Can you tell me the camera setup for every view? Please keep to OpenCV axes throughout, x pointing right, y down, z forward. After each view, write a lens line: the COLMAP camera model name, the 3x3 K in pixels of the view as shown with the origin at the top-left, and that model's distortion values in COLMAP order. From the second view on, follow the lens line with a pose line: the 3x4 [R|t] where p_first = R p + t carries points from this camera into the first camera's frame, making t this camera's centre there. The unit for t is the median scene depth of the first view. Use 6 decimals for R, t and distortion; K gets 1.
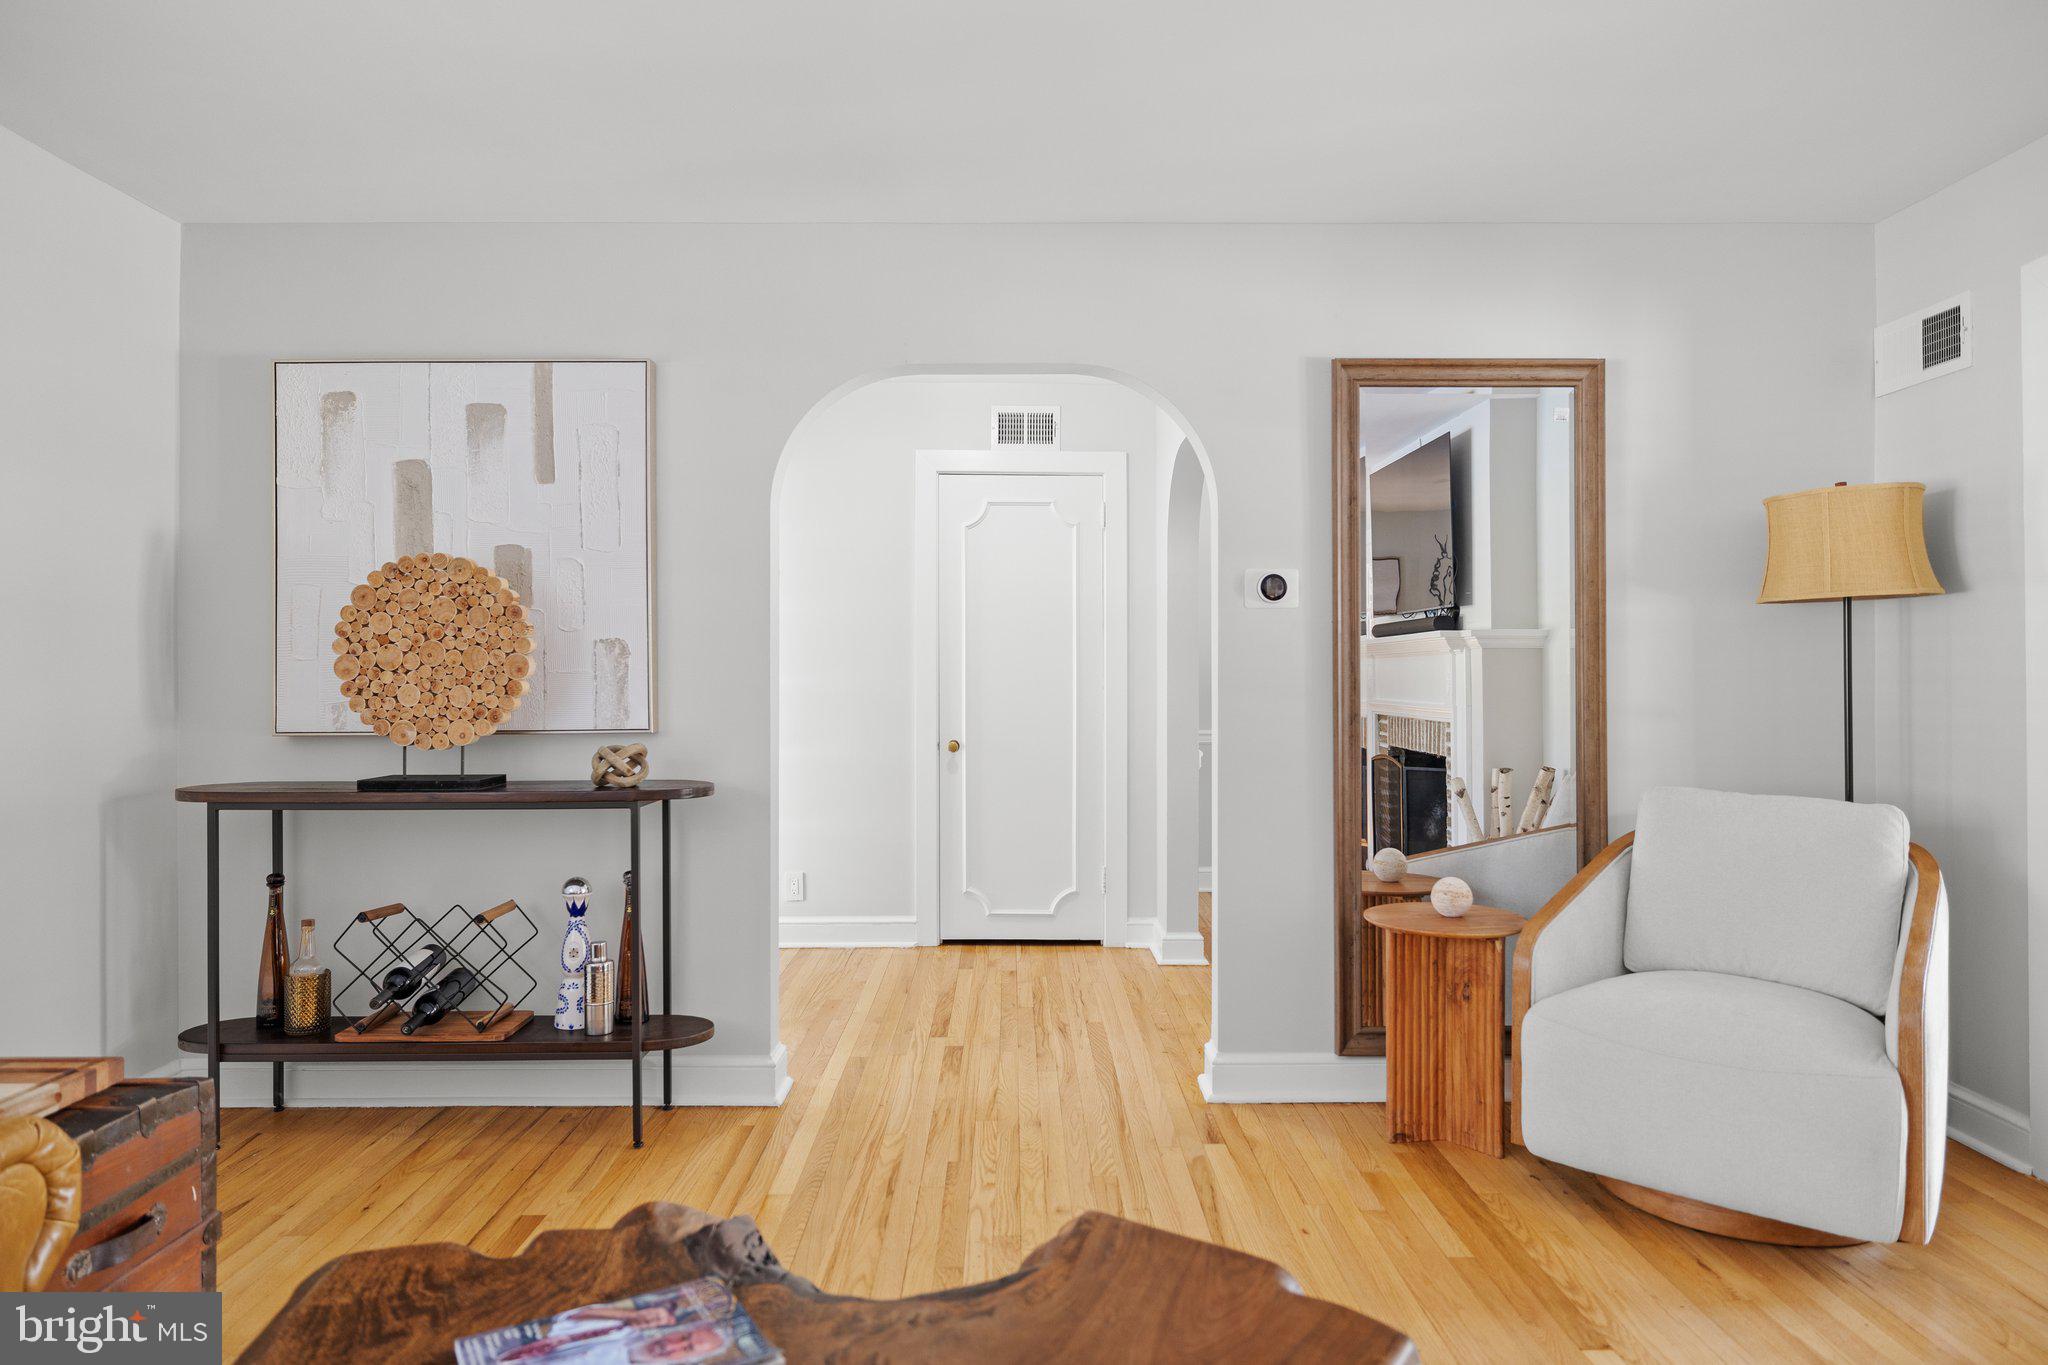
lens RADIAL K [[1251.6, 0, 1034.4], [0, 1251.6, 663.2], [0, 0, 1]] dist [-0.002415, -0.000277]
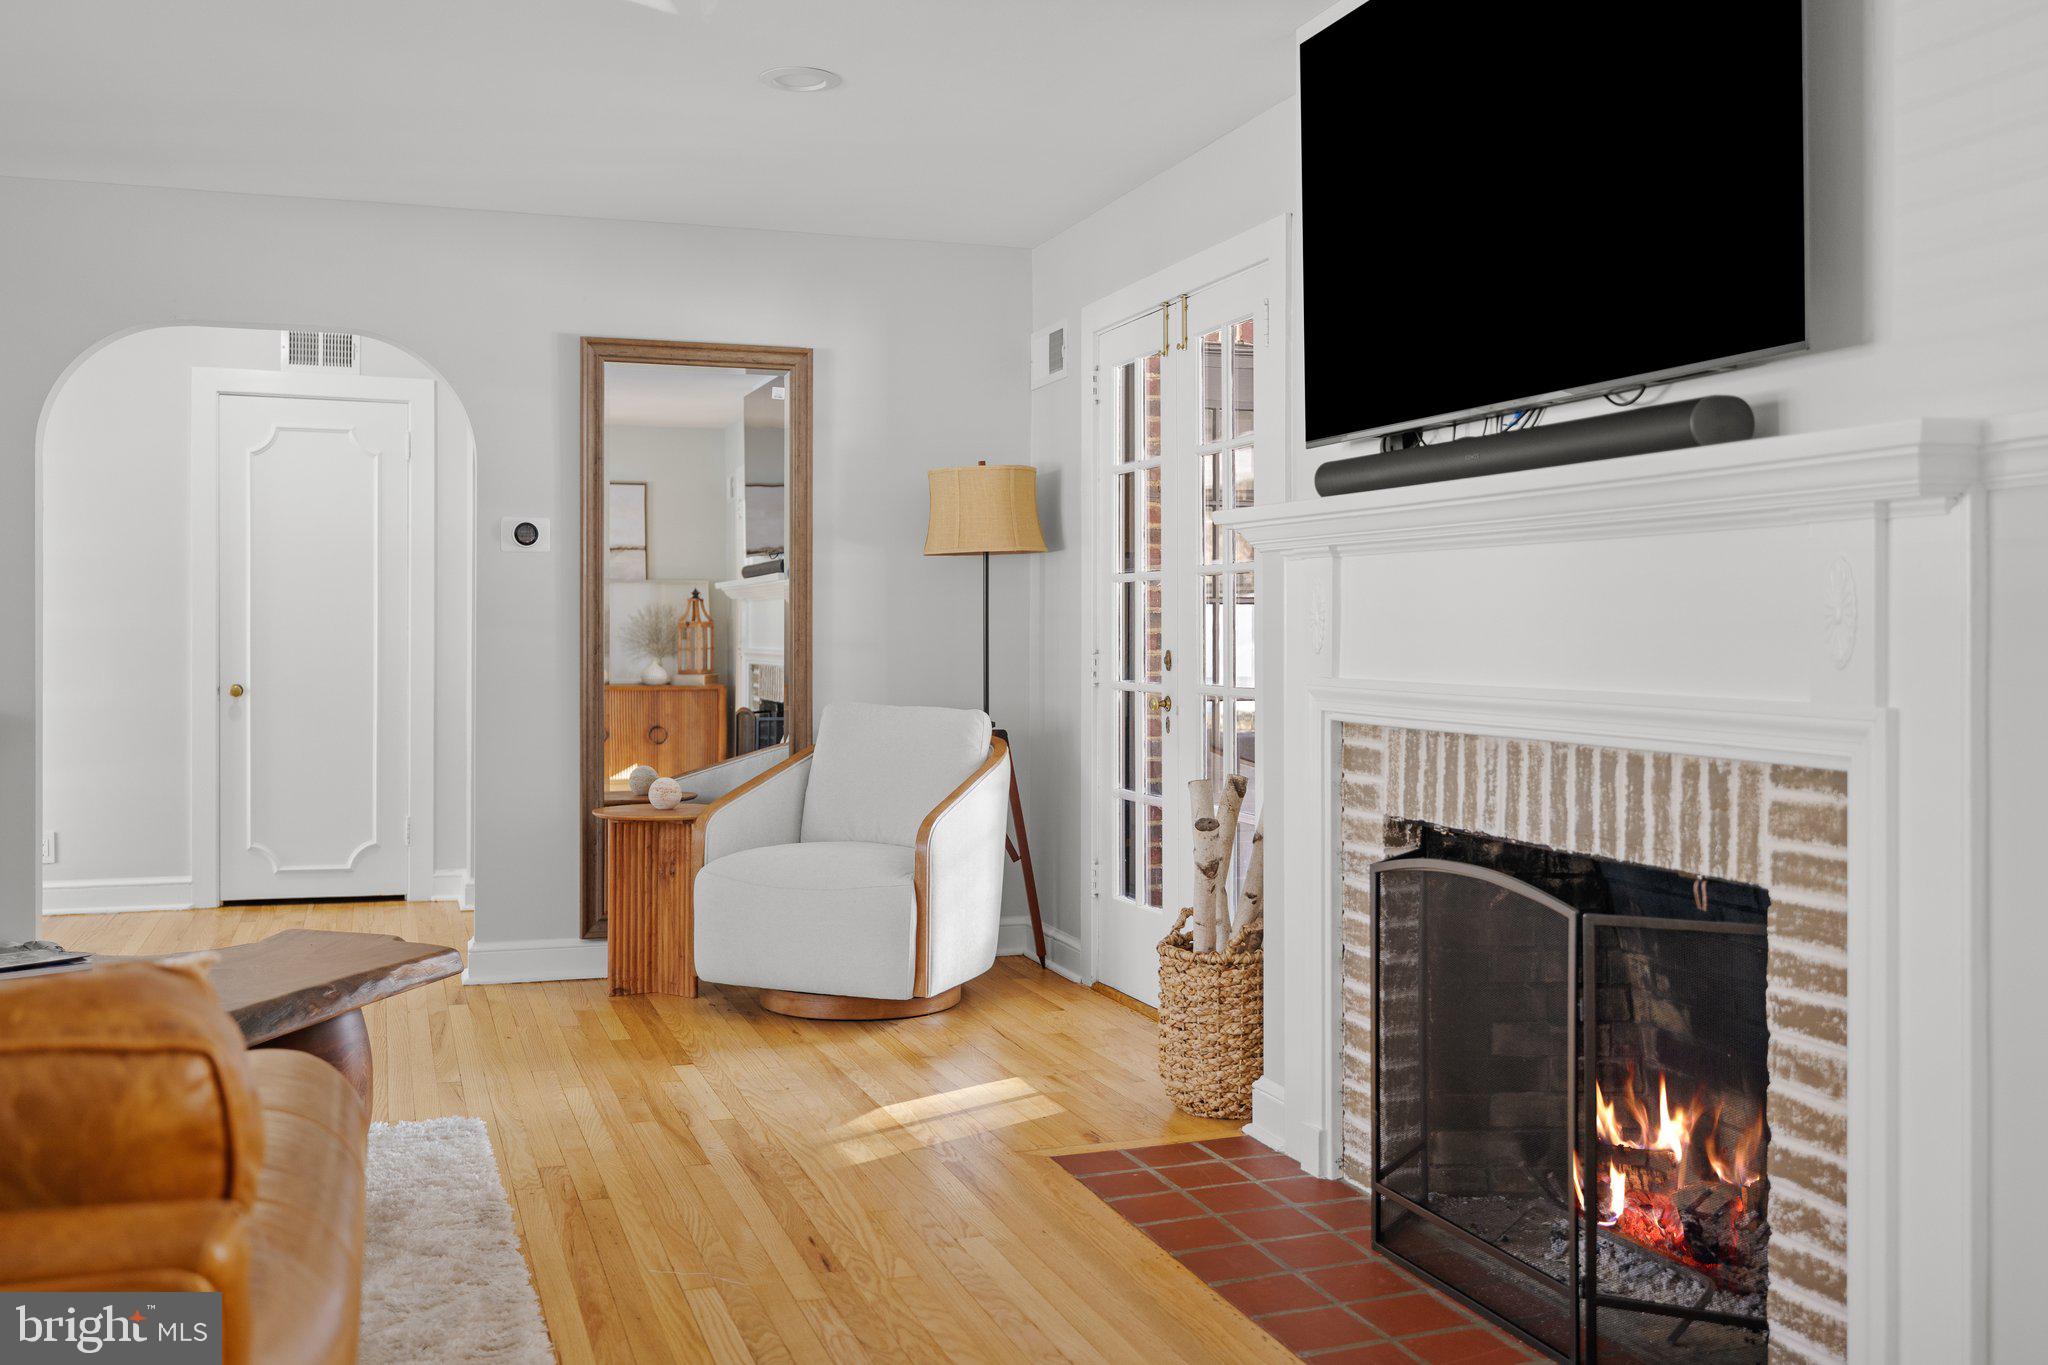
lens RADIAL K [[1882.2, 0, 1021.0], [0, 1882.2, 642.8], [0, 0, 1]] dist [0.006051, -0.001770]
pose [[0.952032, 0.002753, 0.305987, 0.098030], [-0.007238, 0.999882, 0.013524, 0.012774], [-0.305913, -0.015090, 0.951940, -0.802483]]
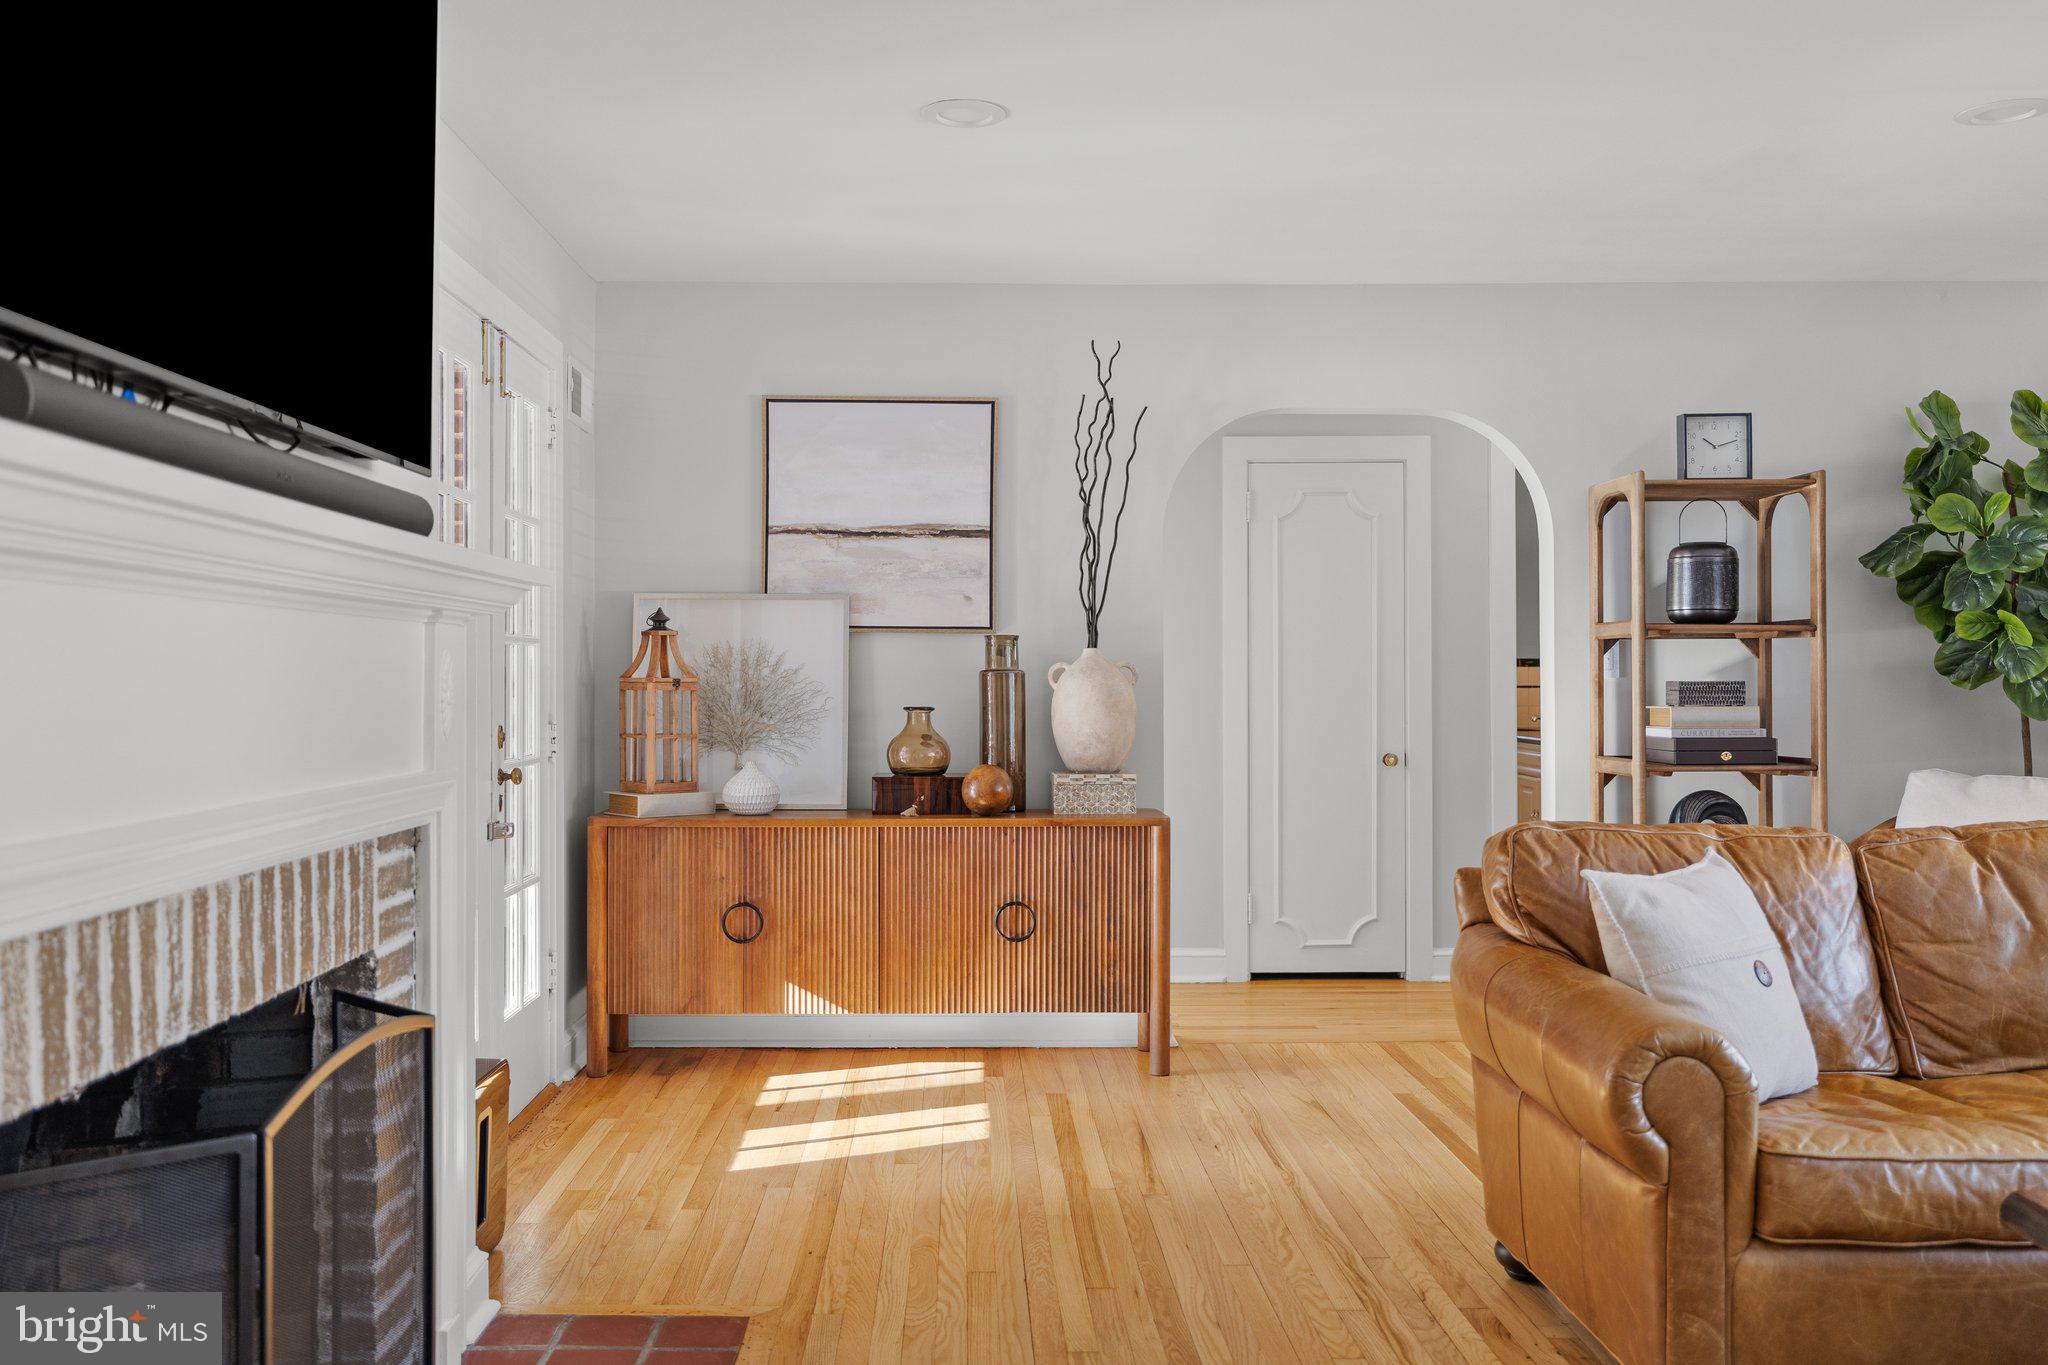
lens RADIAL K [[1749.8, 0, 981.8], [0, 1749.8, 677.8], [0, 0, 1]] dist [0.001241, -0.001682]
pose [[-0.999964, 0.005282, 0.006691, 0.356729], [0.005239, 0.999965, -0.006479, 0.006517], [-0.006725, -0.006443, -0.999957, 0.653582]]
